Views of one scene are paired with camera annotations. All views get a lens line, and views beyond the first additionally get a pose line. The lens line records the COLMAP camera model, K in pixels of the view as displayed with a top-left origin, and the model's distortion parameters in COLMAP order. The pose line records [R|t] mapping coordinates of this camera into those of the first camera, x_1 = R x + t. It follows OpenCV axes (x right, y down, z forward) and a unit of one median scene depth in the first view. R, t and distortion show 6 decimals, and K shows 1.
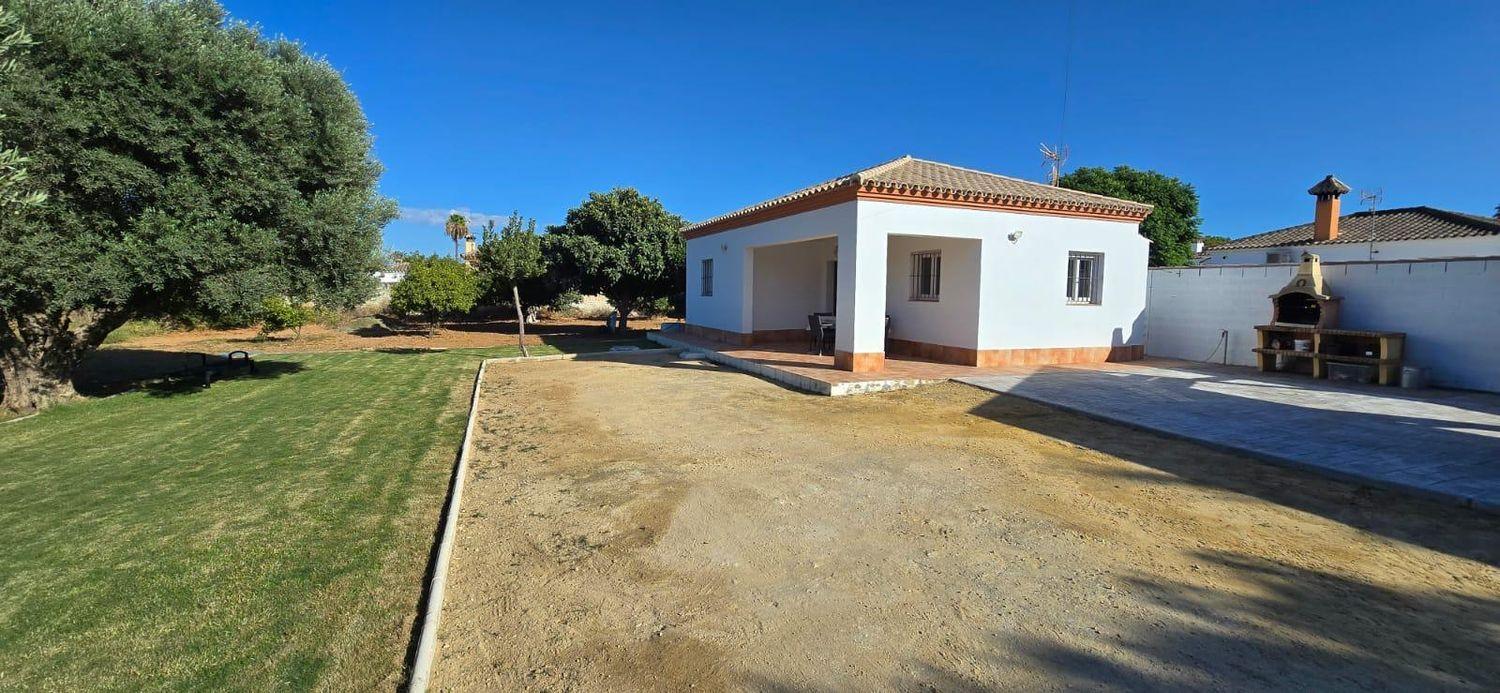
lens RADIAL K [[611.9, 0, 755.0], [0, 611.9, 335.8], [0, 0, 1]] dist [-0.004766, 0.000363]
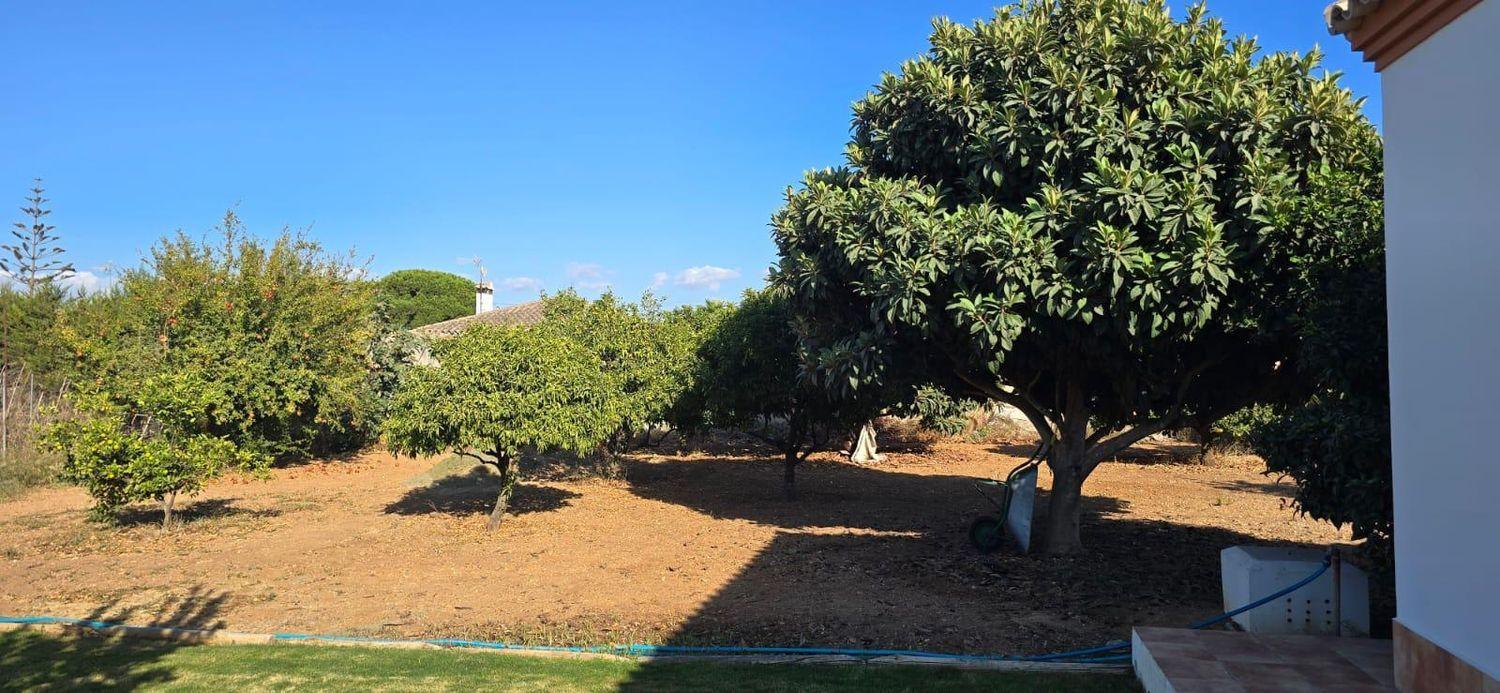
lens RADIAL K [[920.2, 0, 750.0], [0, 920.2, 365.6], [0, 0, 1]] dist [-0.002436, -0.000121]
pose [[0.806660, -0.013763, -0.590855, -0.166085], [-0.031903, 0.997257, -0.066784, -0.096828], [0.590153, 0.072722, 0.804009, 1.130487]]
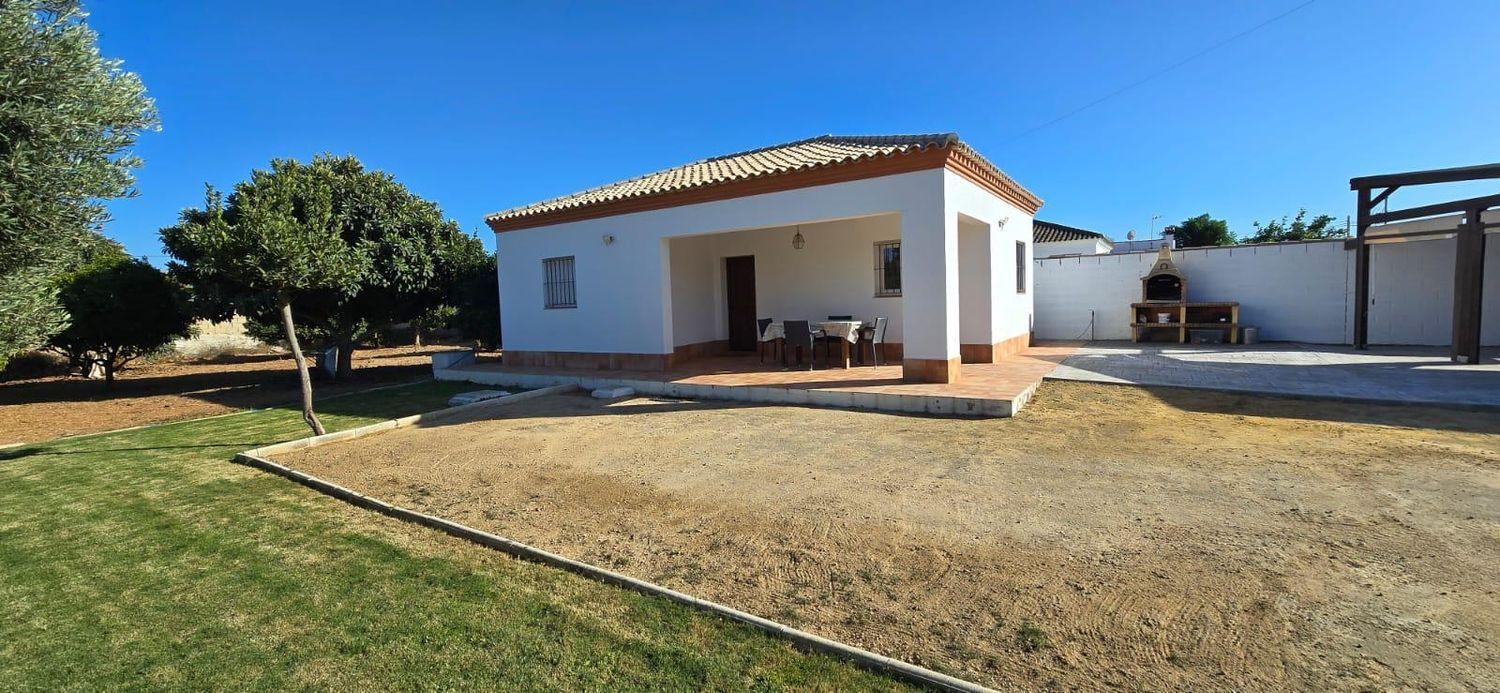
lens RADIAL K [[611.9, 0, 755.0], [0, 611.9, 335.8], [0, 0, 1]] dist [-0.004766, 0.000363]
pose [[0.828614, -0.076628, 0.554551, -0.404406], [0.088315, 0.996076, 0.005677, -0.024569], [-0.552810, 0.044272, 0.832130, 0.391731]]
